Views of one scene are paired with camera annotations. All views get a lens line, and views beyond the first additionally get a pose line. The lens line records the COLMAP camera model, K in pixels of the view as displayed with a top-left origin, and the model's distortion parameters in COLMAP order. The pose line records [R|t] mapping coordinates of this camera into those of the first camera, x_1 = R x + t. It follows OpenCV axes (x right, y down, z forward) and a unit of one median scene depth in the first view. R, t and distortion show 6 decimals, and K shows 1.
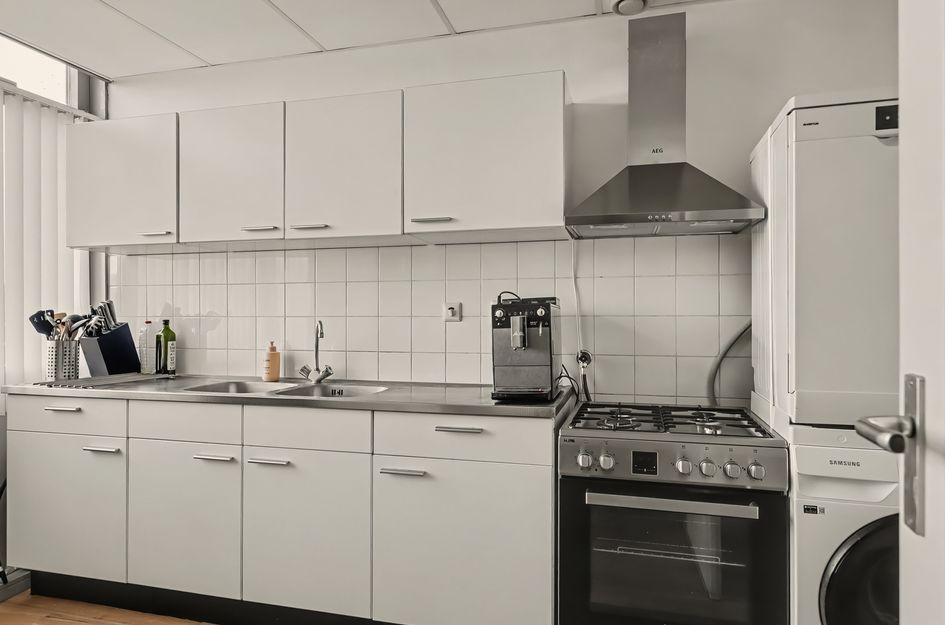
lens RADIAL K [[600.7, 0, 472.5], [0, 600.7, 312.5], [0, 0, 1]] dist [0.001503, 0.000319]
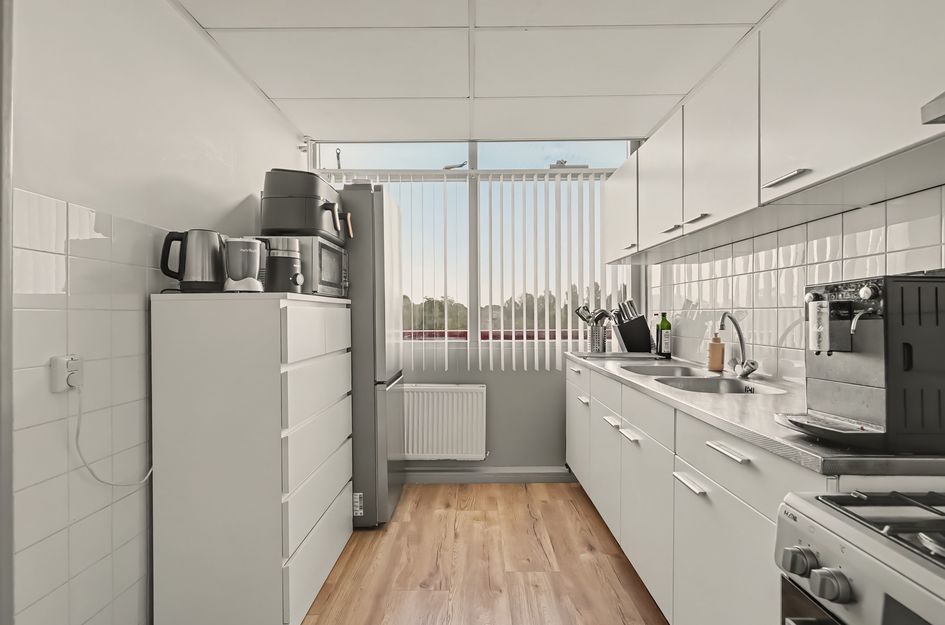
lens RADIAL K [[453.9, 0, 472.5], [0, 453.9, 312.5], [0, 0, 1]] dist [0.000344, 0.000098]
pose [[0.260683, -0.005991, -0.965406, 0.323763], [0.010261, 0.999941, -0.003434, 0.011524], [0.965370, -0.009011, 0.260730, 0.385058]]
